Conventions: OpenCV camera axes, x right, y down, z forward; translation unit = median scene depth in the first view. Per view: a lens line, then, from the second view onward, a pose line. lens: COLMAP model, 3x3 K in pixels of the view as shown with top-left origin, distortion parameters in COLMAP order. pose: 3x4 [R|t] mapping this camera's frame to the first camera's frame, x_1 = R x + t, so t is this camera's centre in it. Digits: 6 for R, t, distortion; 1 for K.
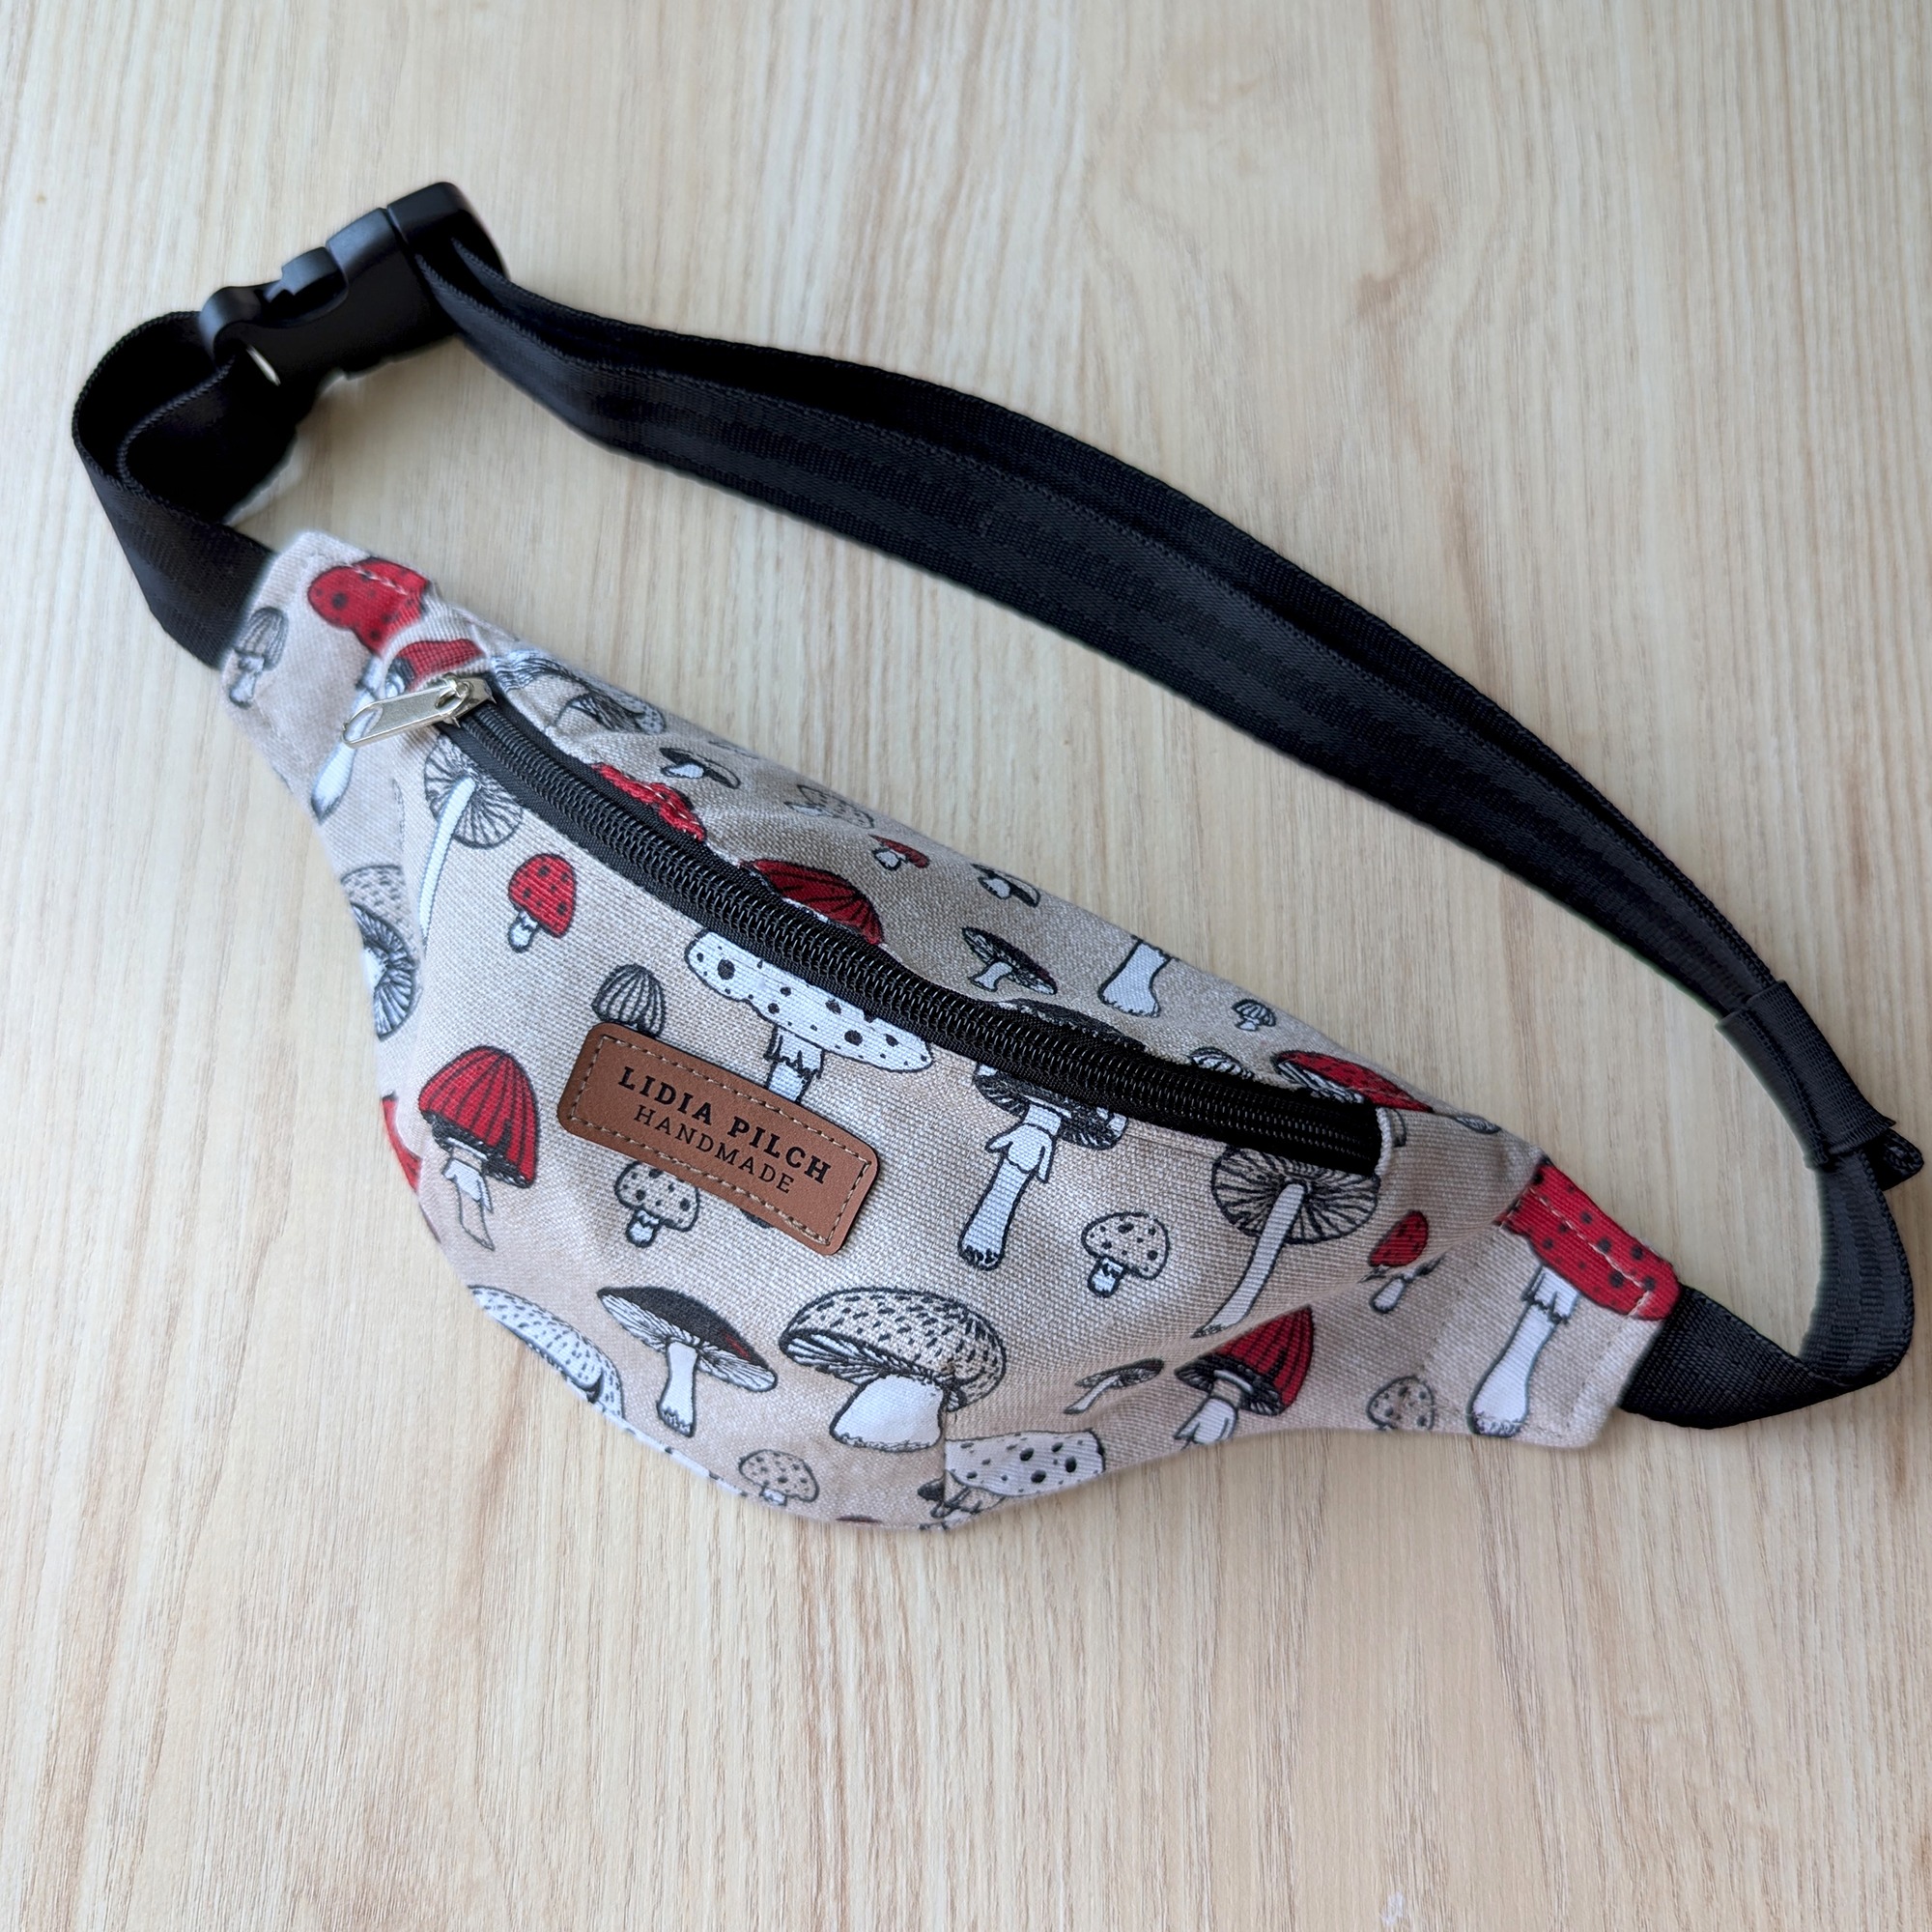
lens RADIAL K [[2267.9, 0, 966.0], [0, 2267.9, 966.0], [0, 0, 1]] dist [0.009438, -0.001624]
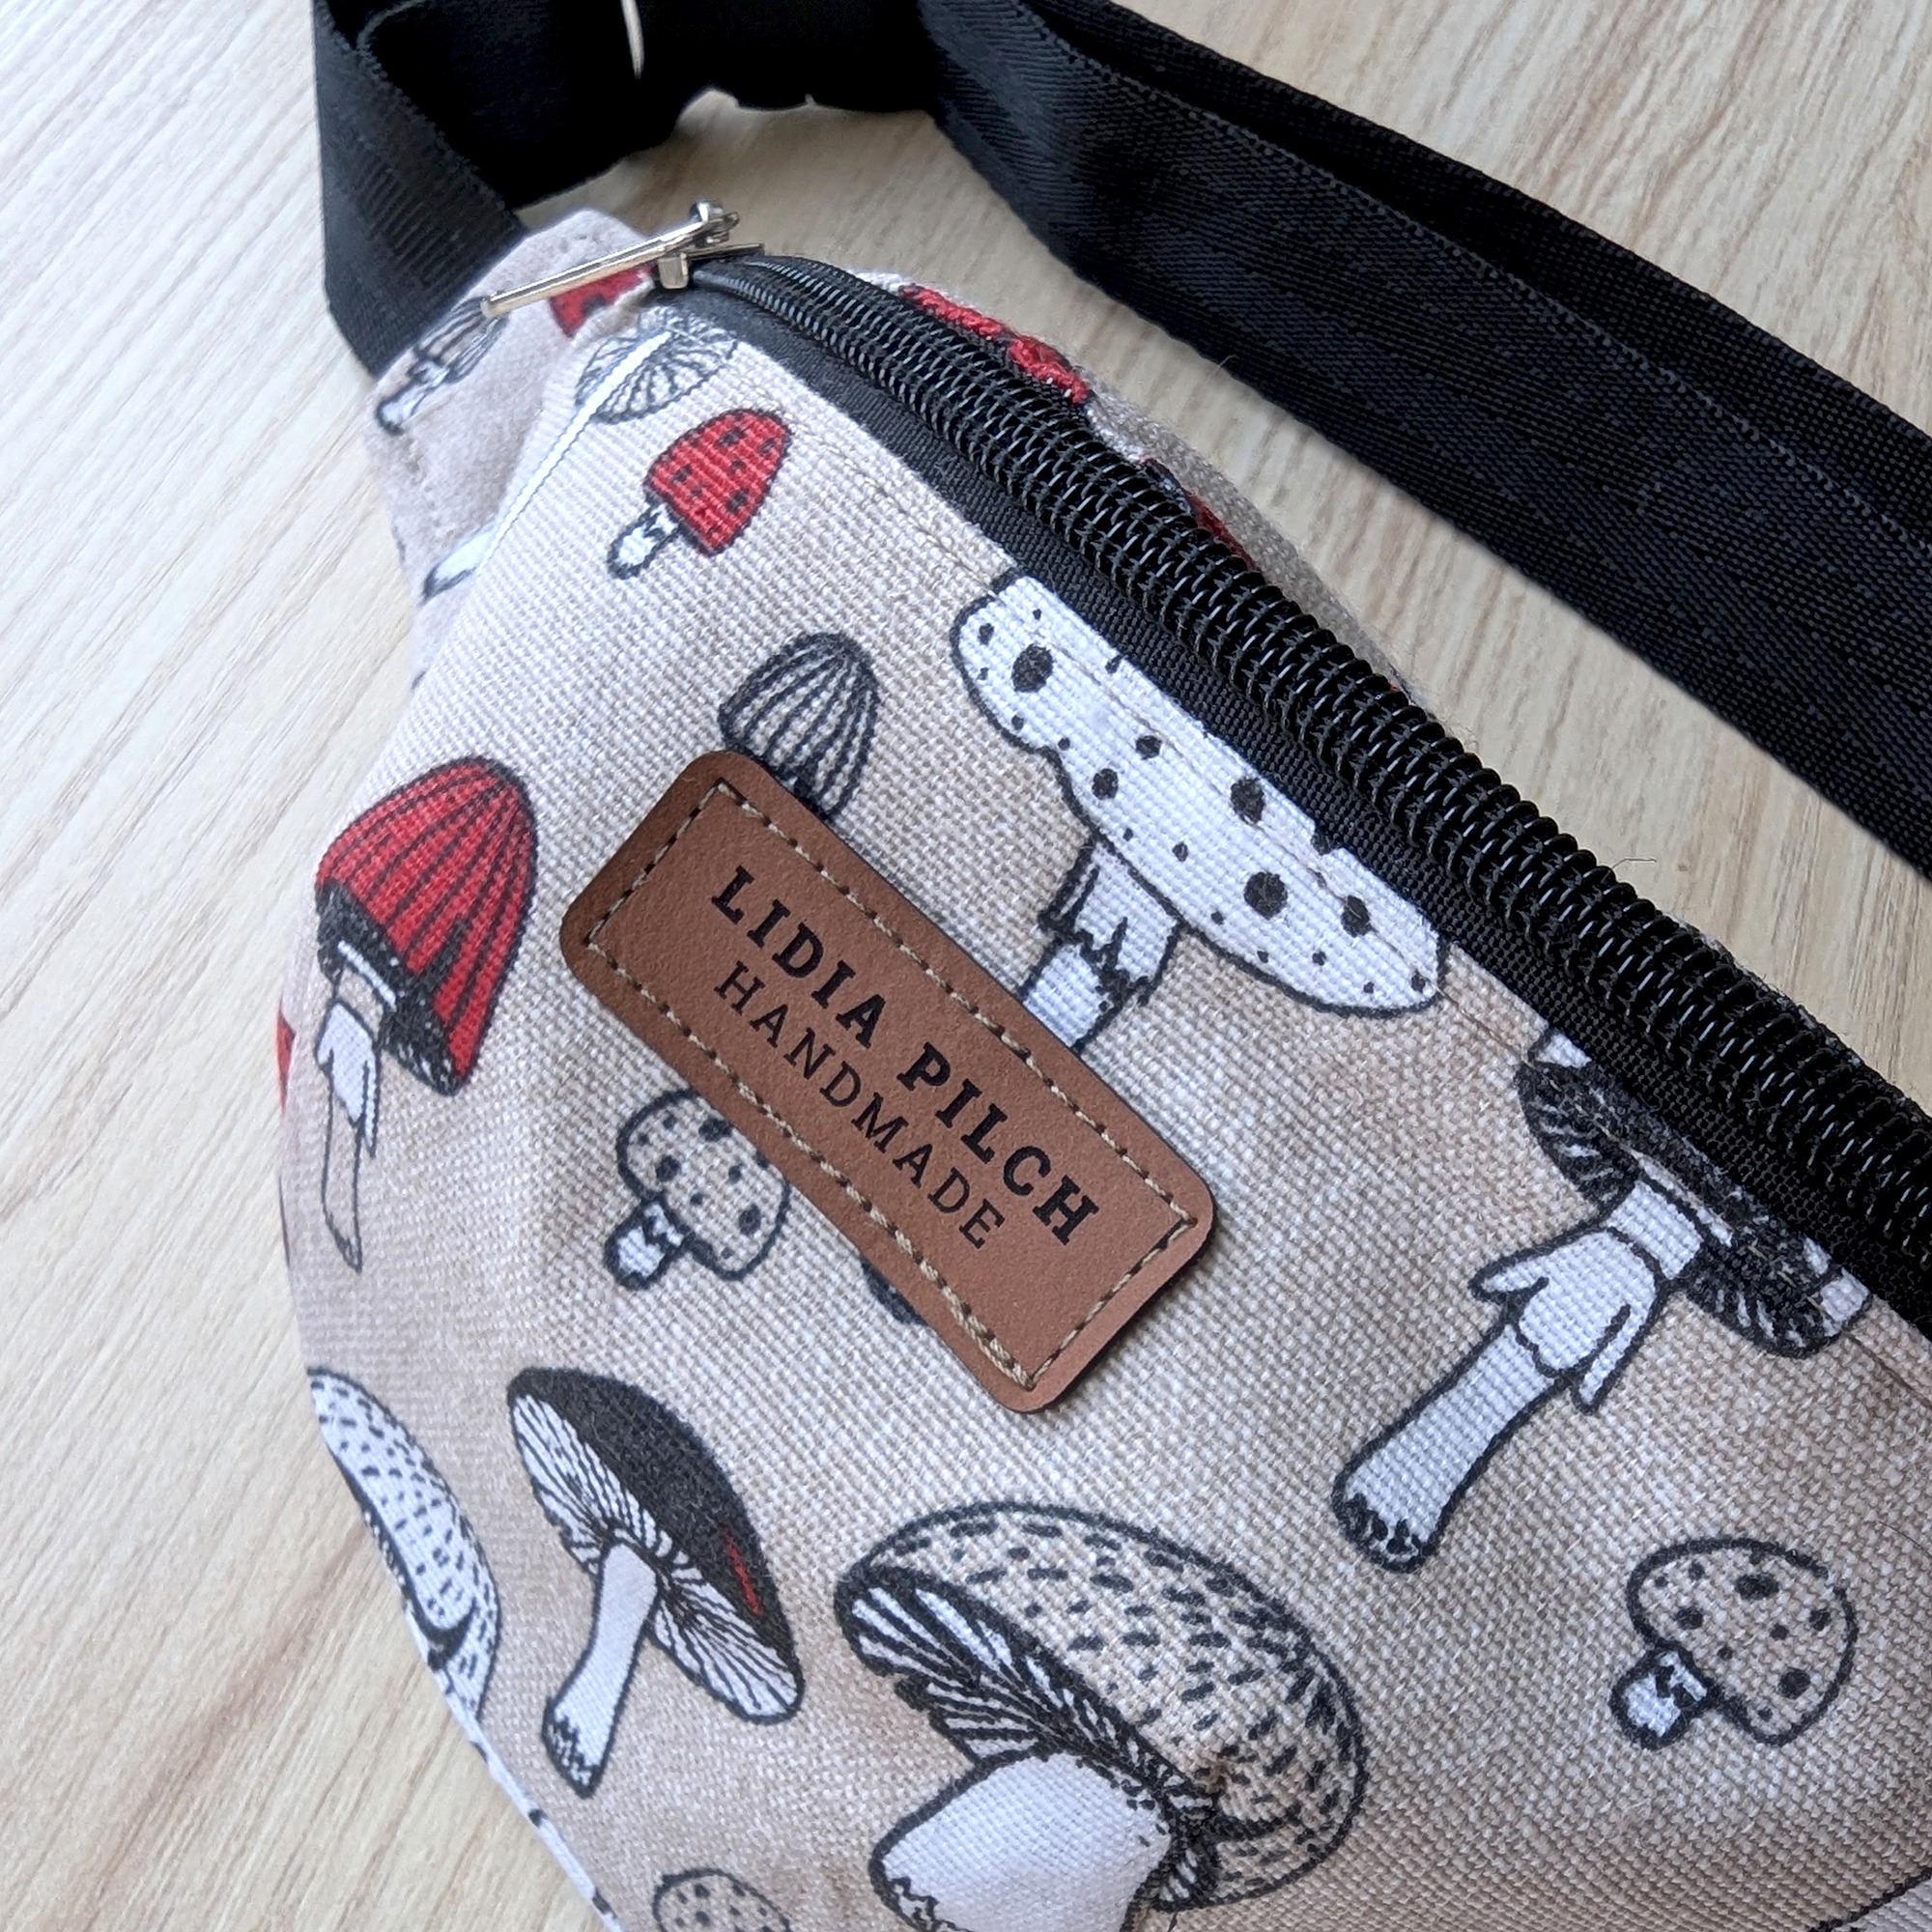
lens RADIAL K [[2494.4, 0, 966.0], [0, 2494.4, 966.0], [0, 0, 1]] dist [0.017520, -0.140188]
pose [[0.936034, 0.315760, -0.155360, -0.024832], [-0.343973, 0.914168, -0.214425, 0.154747], [0.074318, 0.254149, 0.964306, 0.534842]]
